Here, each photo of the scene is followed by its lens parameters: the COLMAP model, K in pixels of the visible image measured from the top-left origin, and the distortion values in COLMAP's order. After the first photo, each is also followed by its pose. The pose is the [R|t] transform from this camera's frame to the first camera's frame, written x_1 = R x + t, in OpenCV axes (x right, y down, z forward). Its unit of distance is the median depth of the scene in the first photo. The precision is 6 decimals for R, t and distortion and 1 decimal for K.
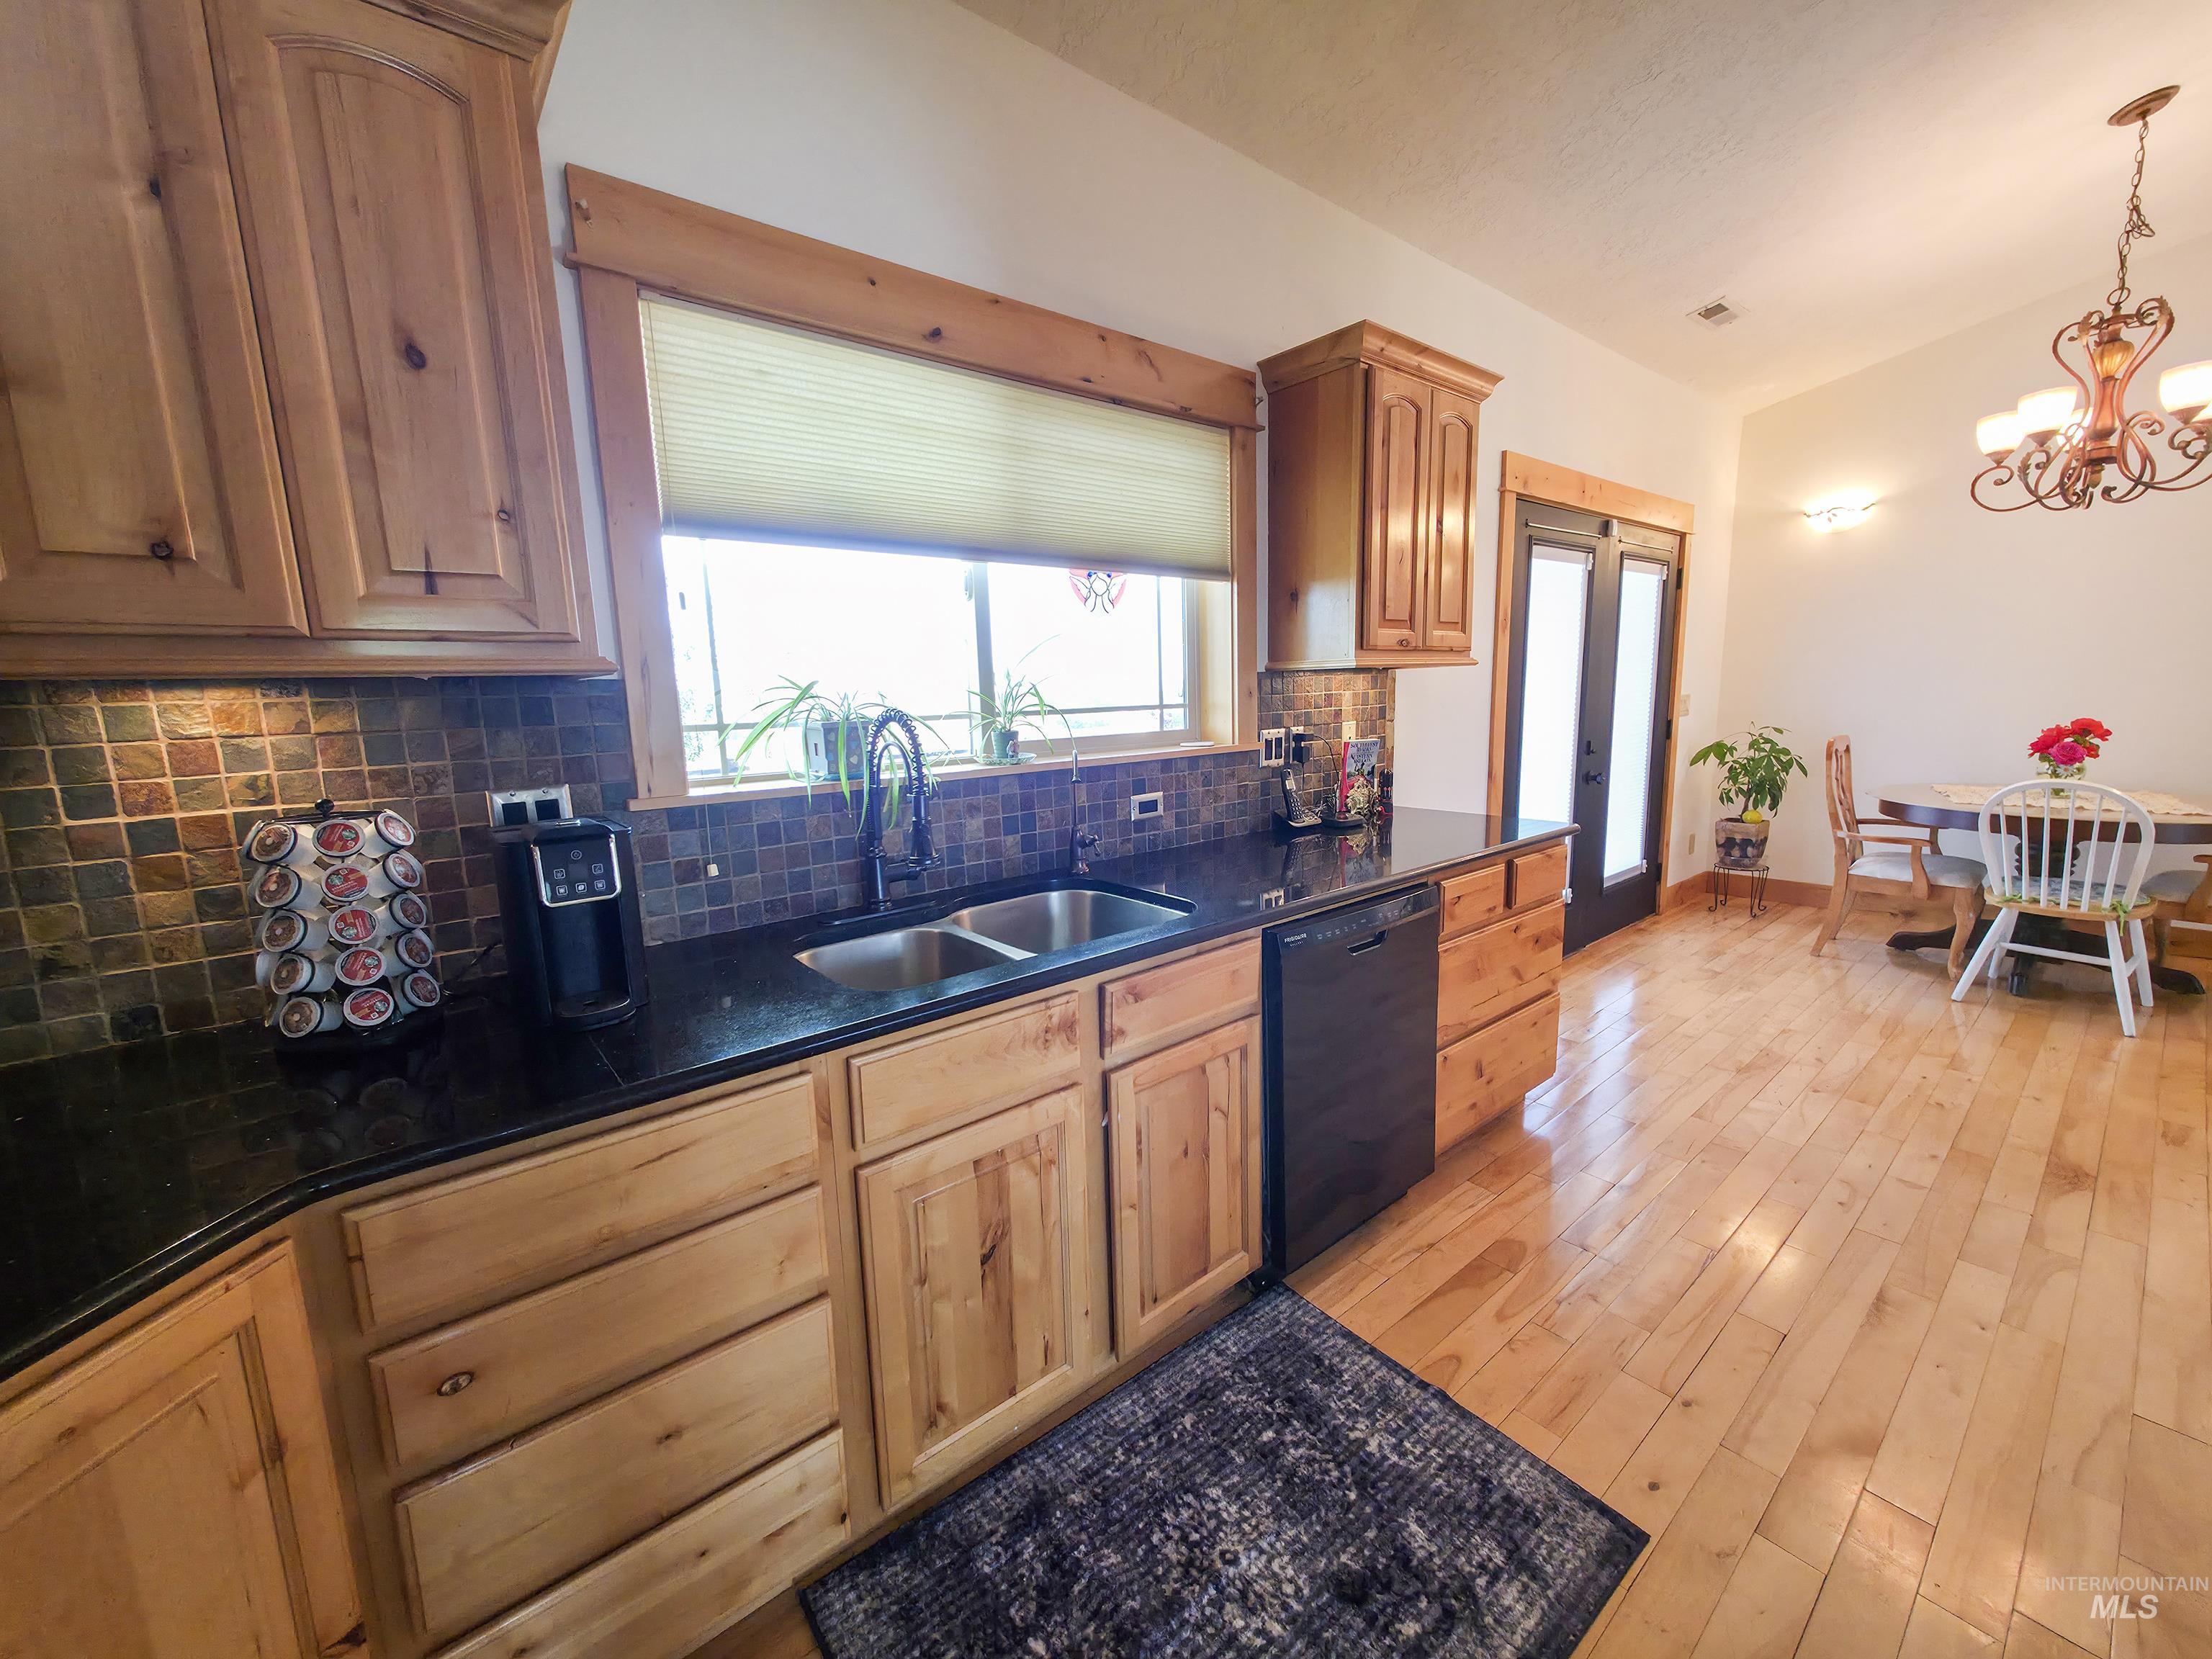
lens RADIAL K [[886.3, 0, 1113.7], [0, 886.3, 829.8], [0, 0, 1]] dist [0.003263, 0.000525]
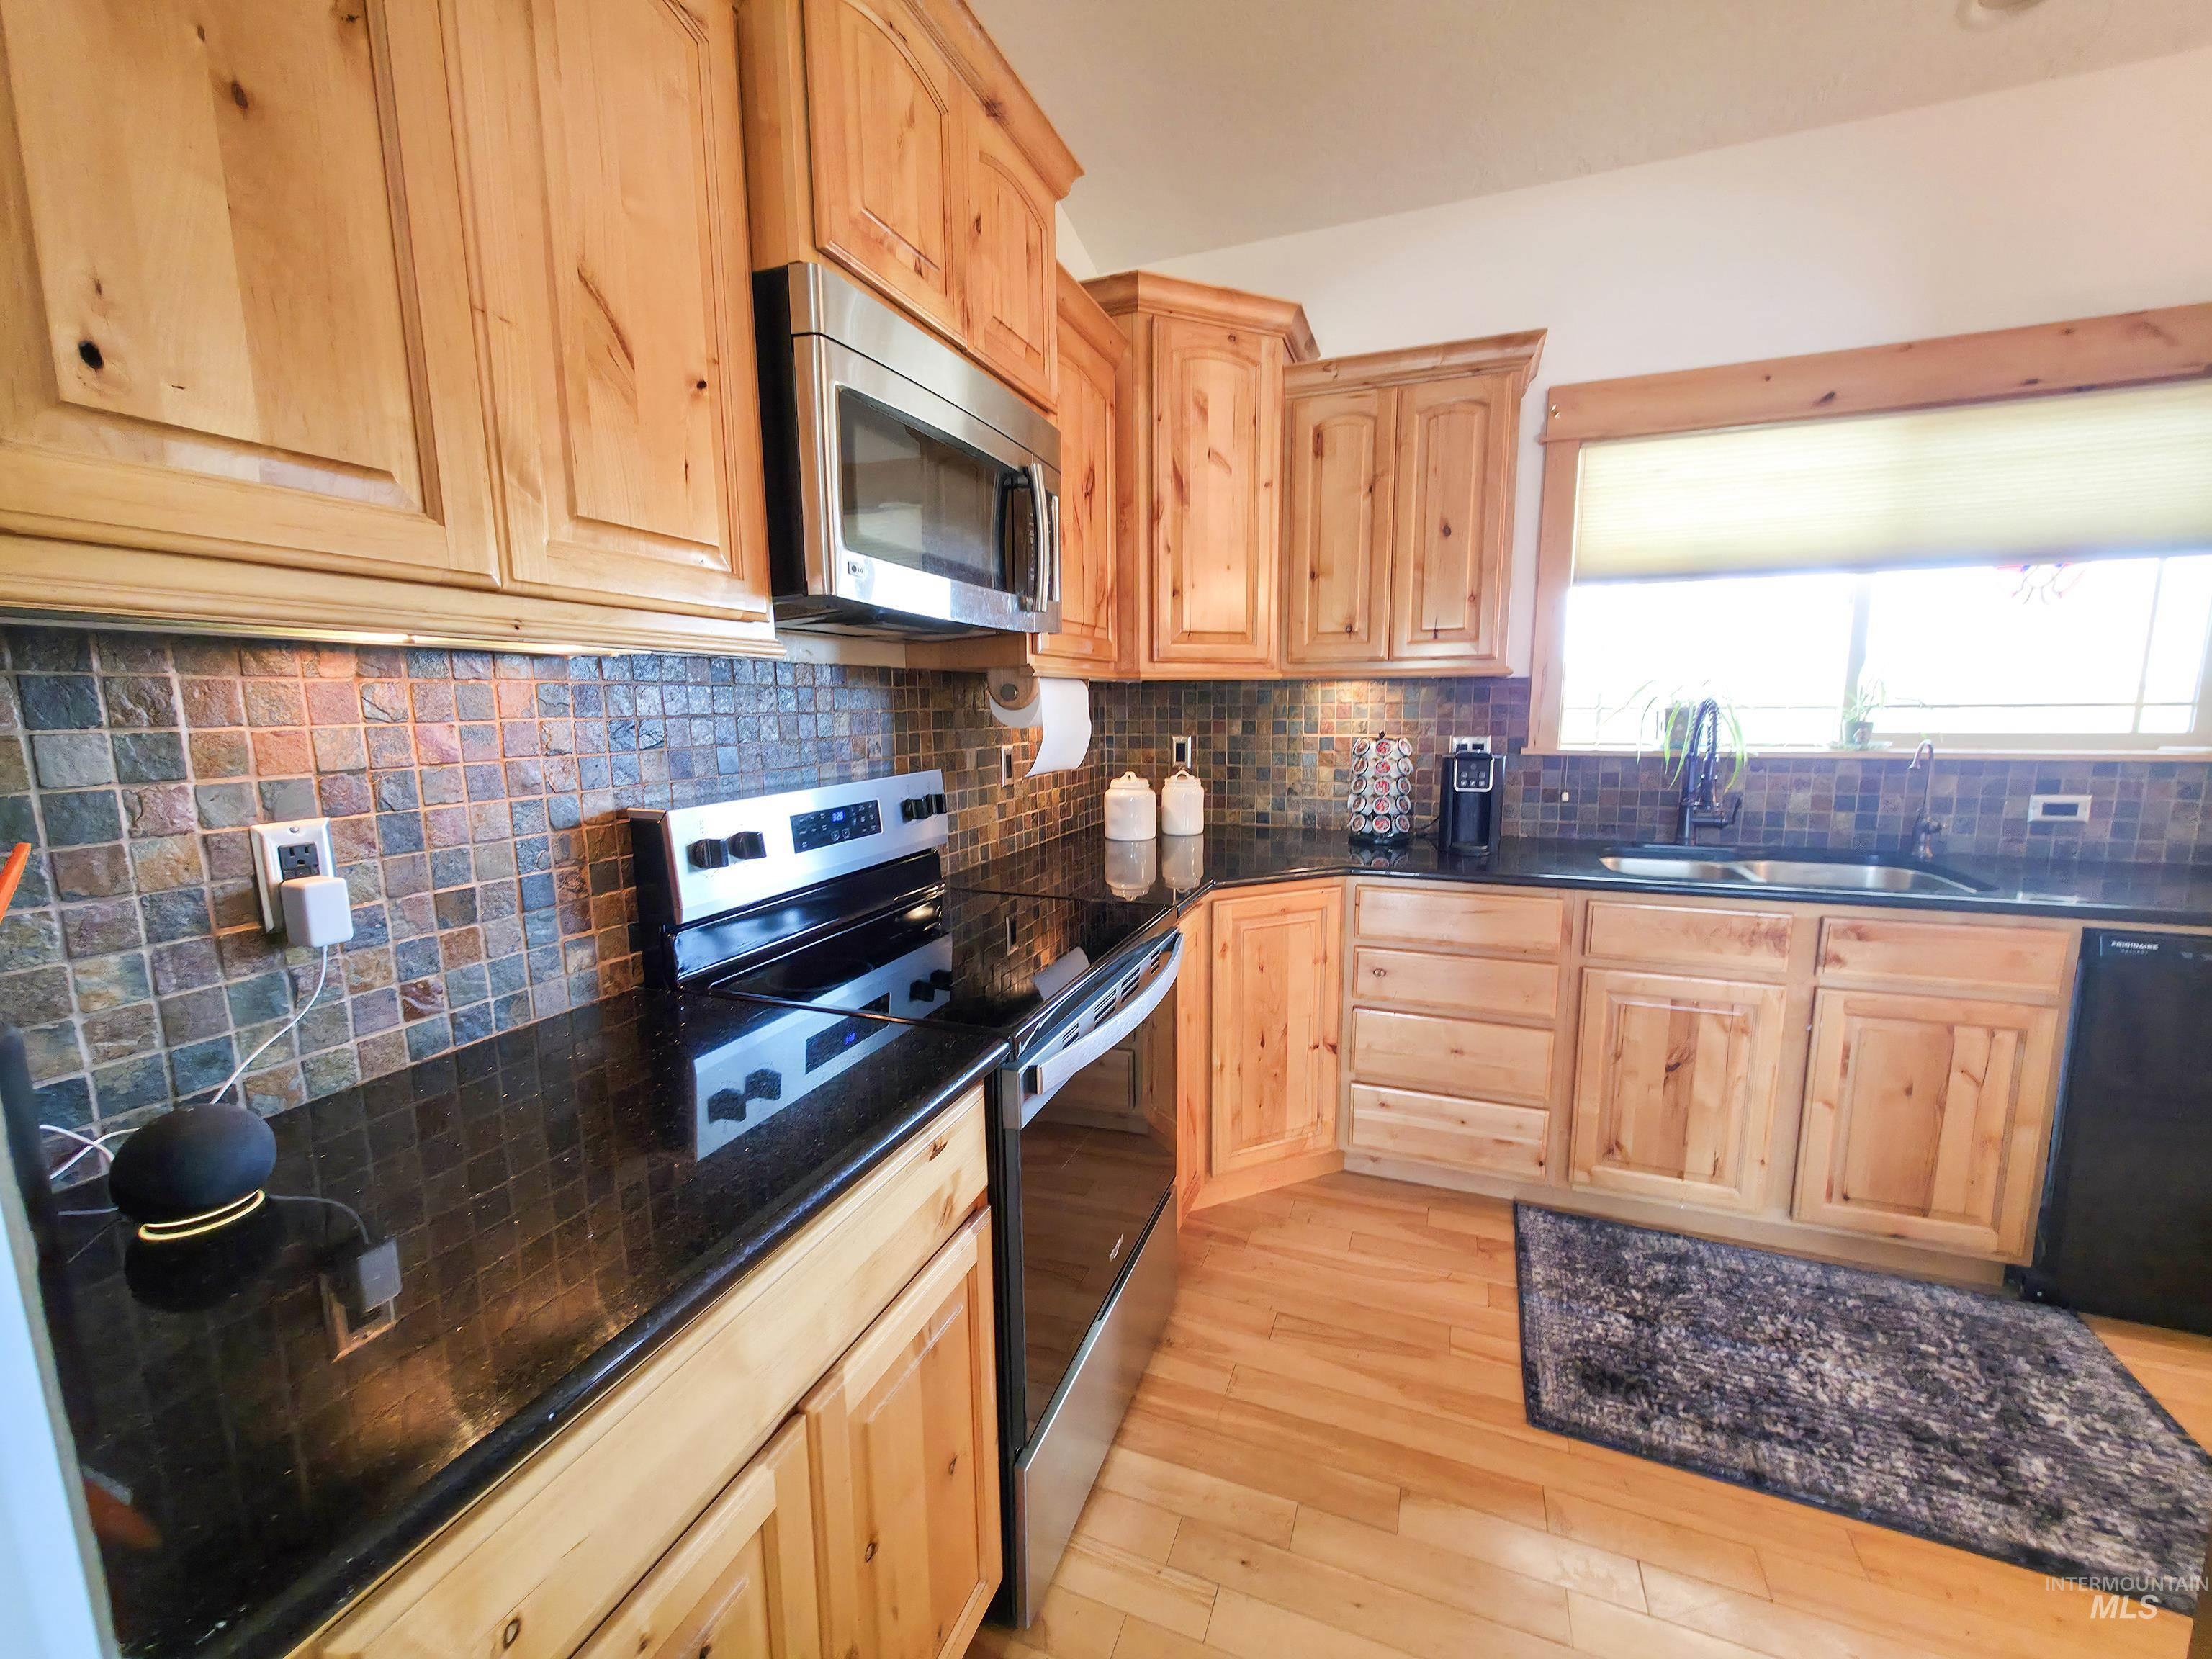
lens RADIAL K [[882.1, 0, 1106.0], [0, 882.1, 829.5], [0, 0, 1]] dist [0.002717, 0.000792]
pose [[0.486317, 0.150725, -0.860684, 0.550948], [-0.139844, 0.985739, 0.093608, 0.074395], [0.862519, 0.074839, 0.500460, -0.529759]]
